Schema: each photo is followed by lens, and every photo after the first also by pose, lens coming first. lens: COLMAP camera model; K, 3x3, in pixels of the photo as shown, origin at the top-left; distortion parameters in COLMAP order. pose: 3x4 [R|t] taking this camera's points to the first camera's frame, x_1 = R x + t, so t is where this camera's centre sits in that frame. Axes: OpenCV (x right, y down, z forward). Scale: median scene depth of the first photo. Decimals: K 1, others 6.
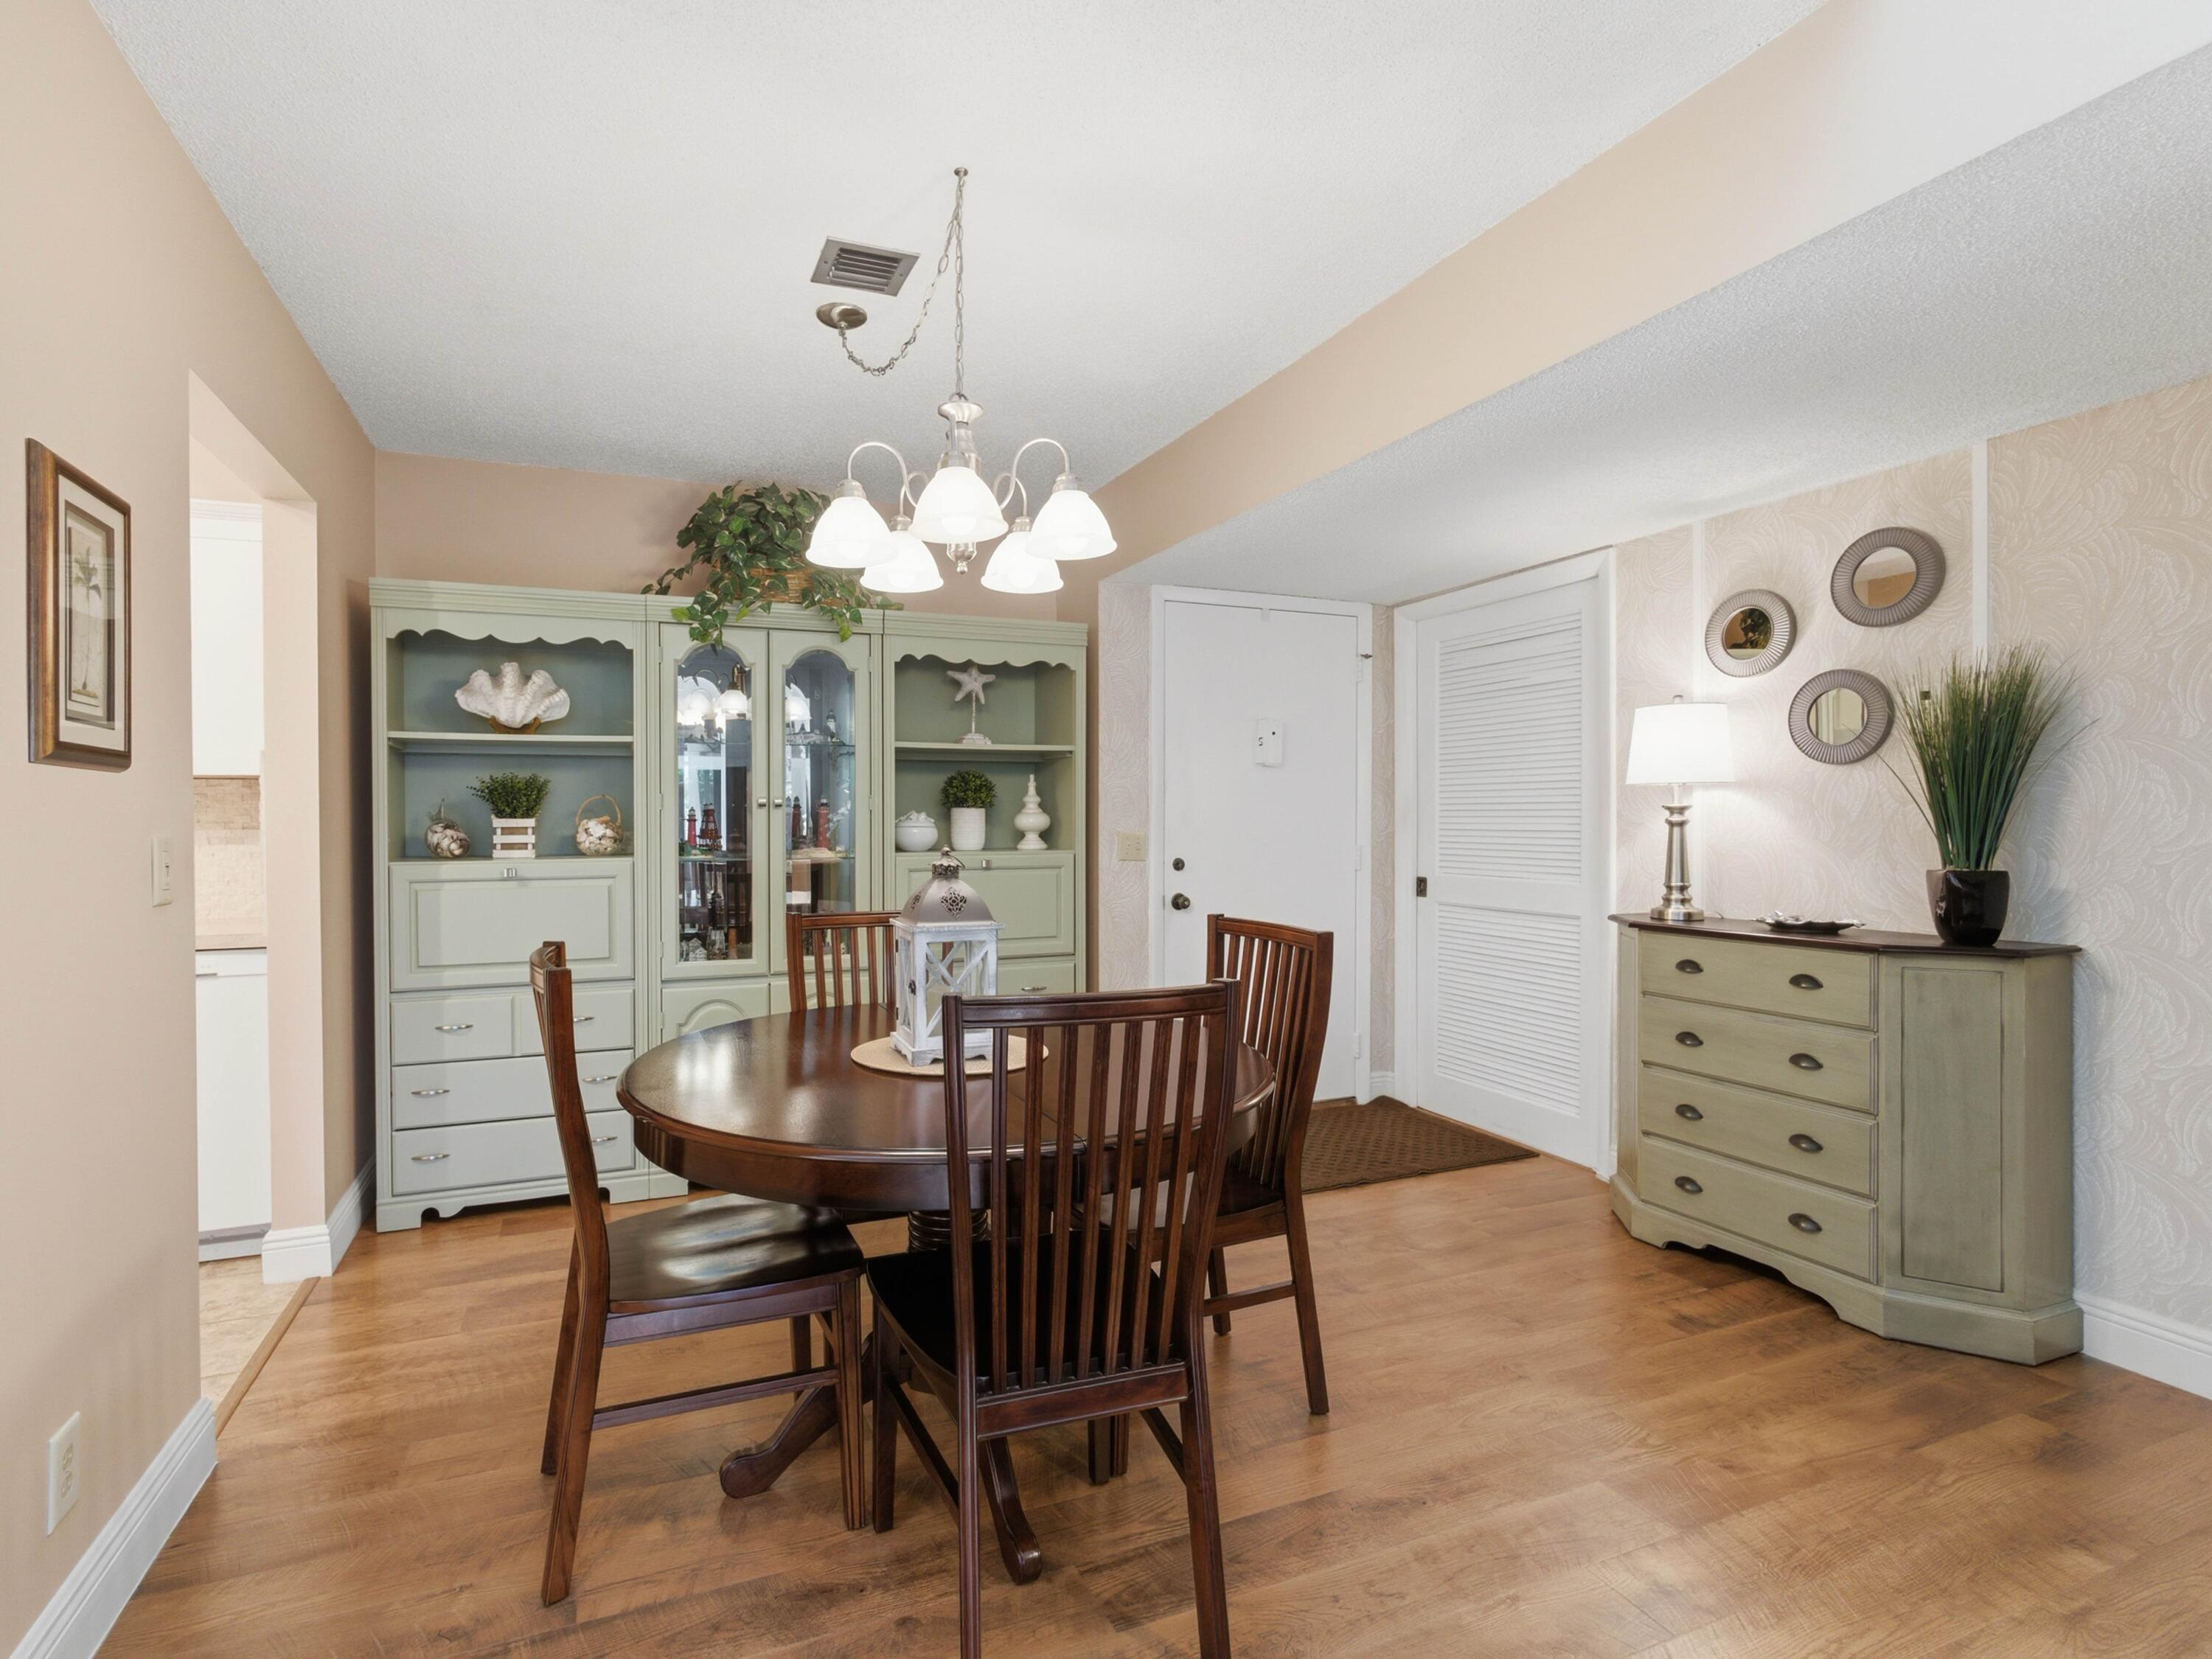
lens RADIAL K [[1063.0, 0, 1013.1], [0, 1063.0, 832.0], [0, 0, 1]] dist [-0.012364, 0.007071]
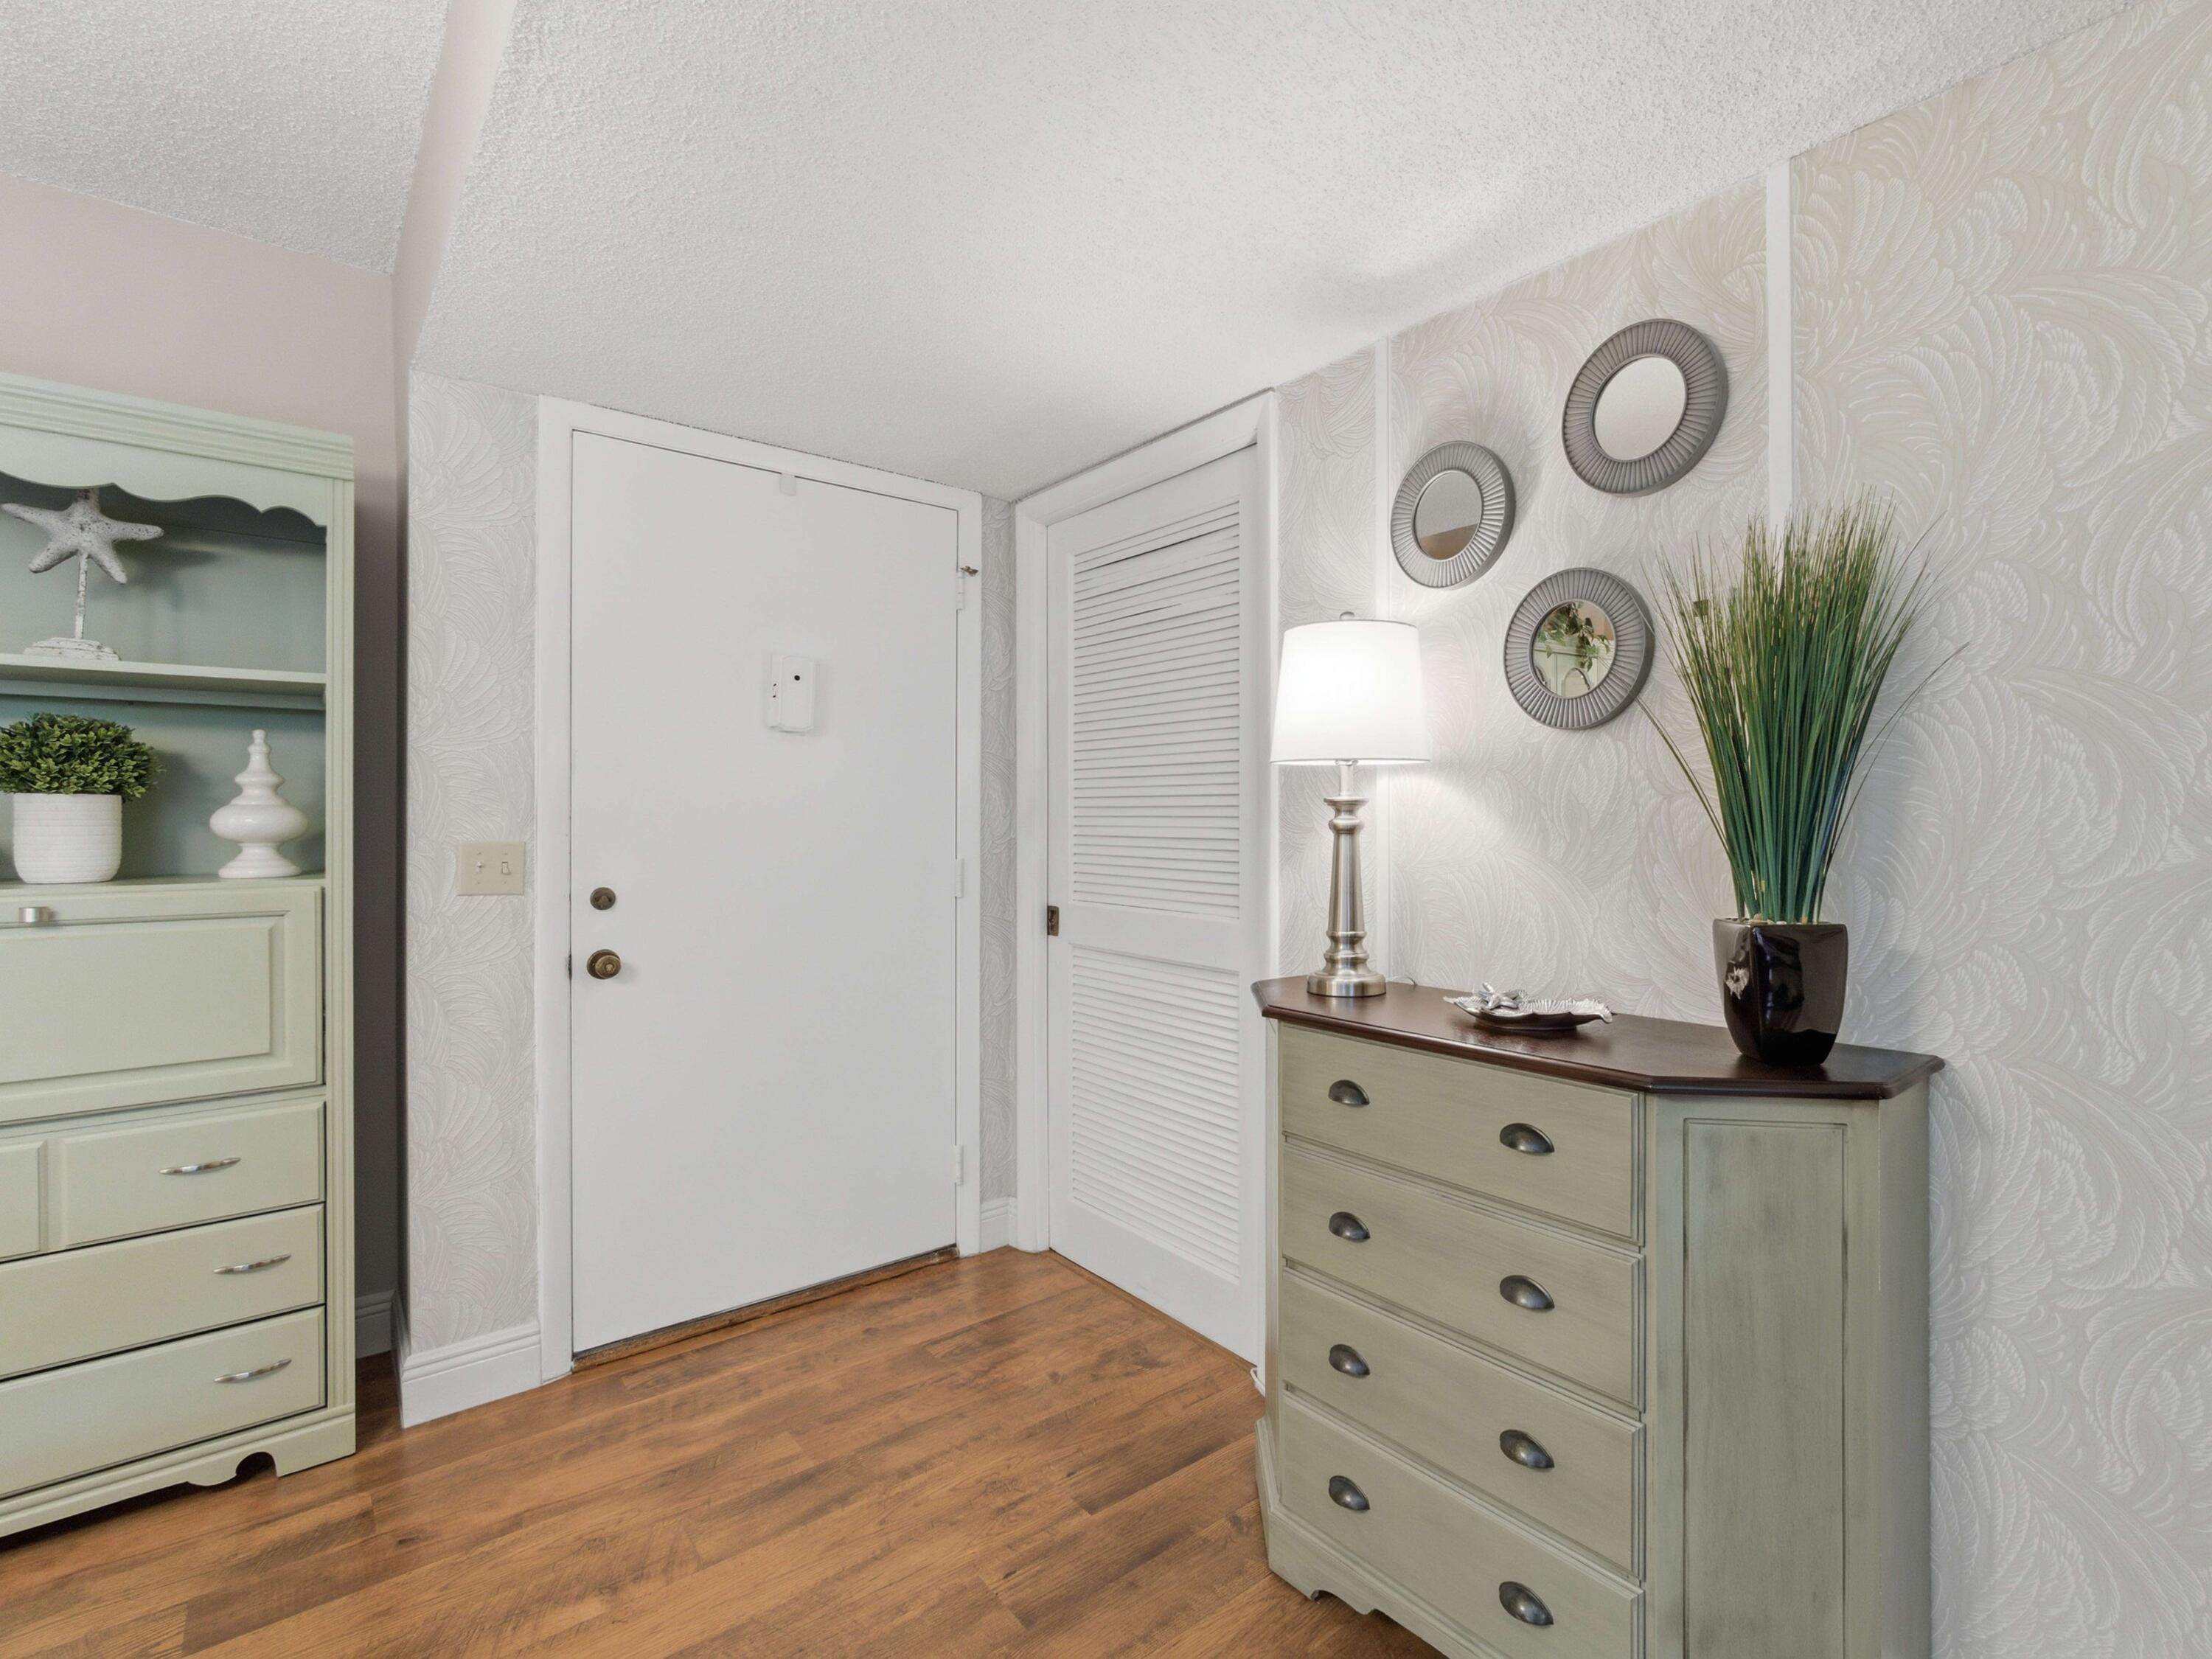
lens RADIAL K [[1063.0, 0, 1228.4], [0, 1063.0, 822.5], [0, 0, 1]] dist [-0.012364, 0.007071]
pose [[0.937015, 0.002337, 0.349281, 0.362843], [0.000425, 0.999969, -0.007830, -0.007445], [-0.349288, 0.007485, 0.936985, 0.473737]]
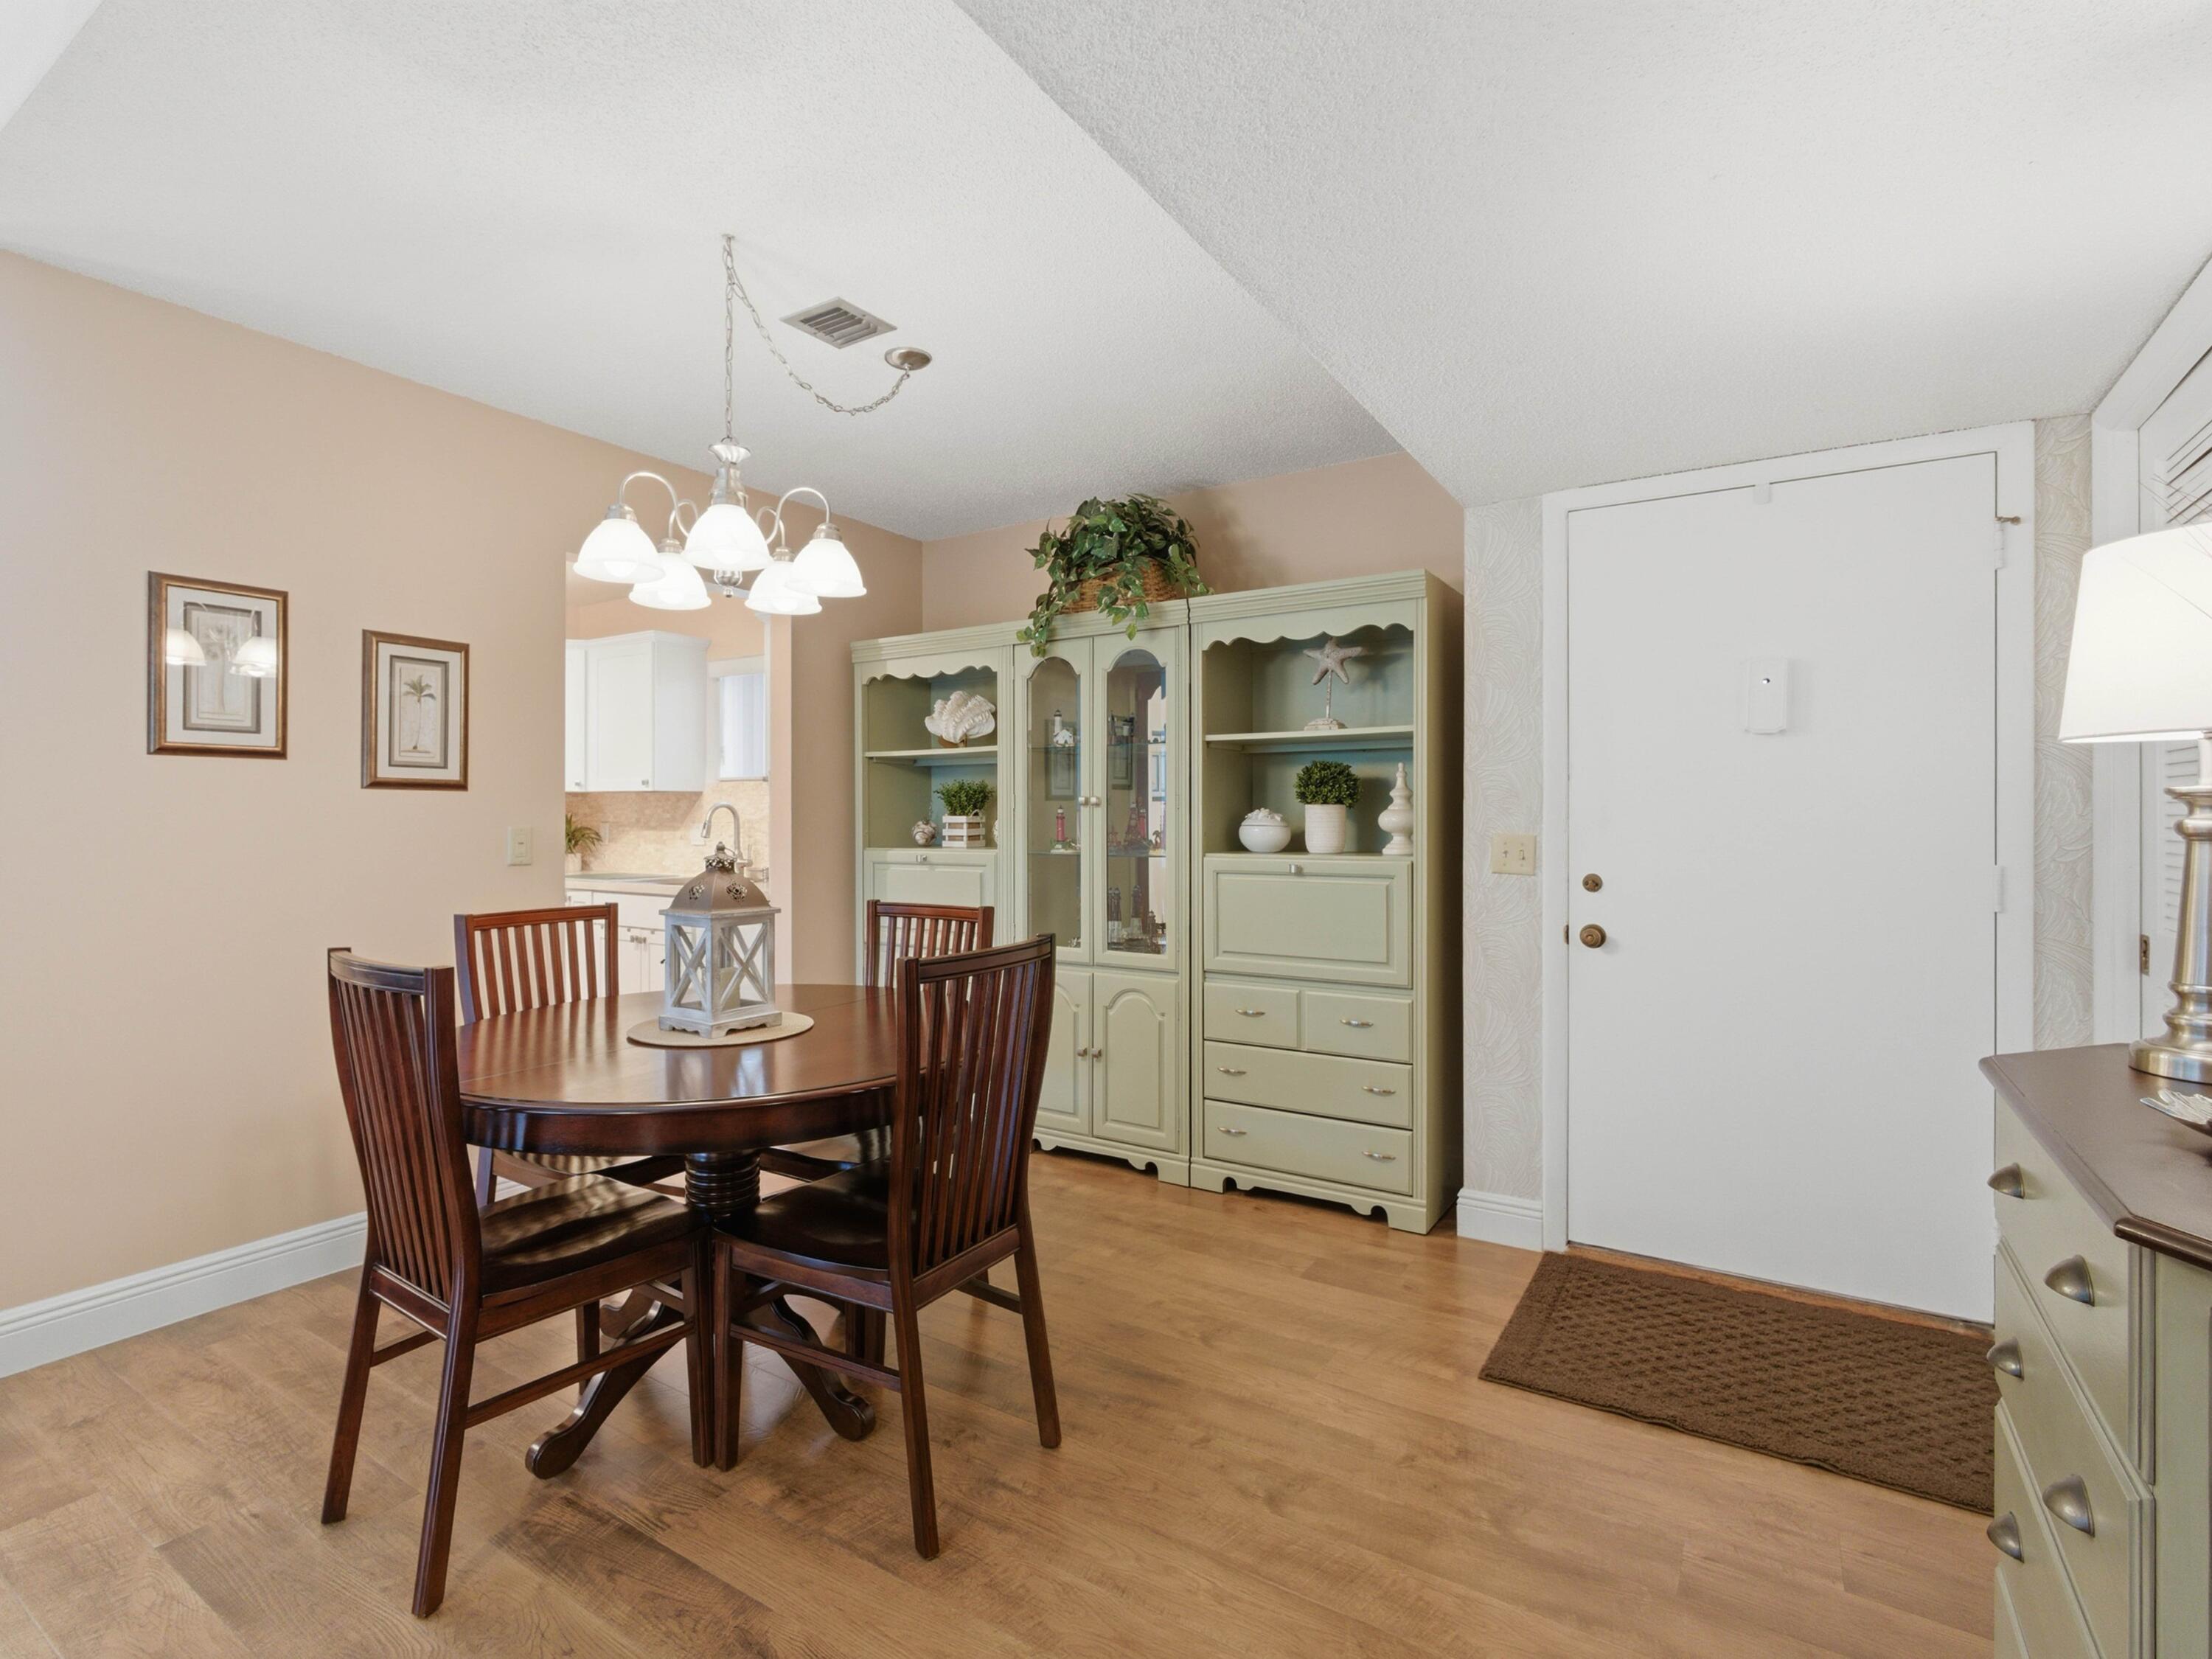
lens RADIAL K [[1063.0, 0, 1098.4], [0, 1063.0, 816.2], [0, 0, 1]] dist [-0.012364, 0.007071]
pose [[0.589763, 0.002407, -0.807573, 0.708293], [-0.010416, 0.999935, -0.004626, -0.009041], [0.807509, 0.011140, 0.589750, 0.434957]]
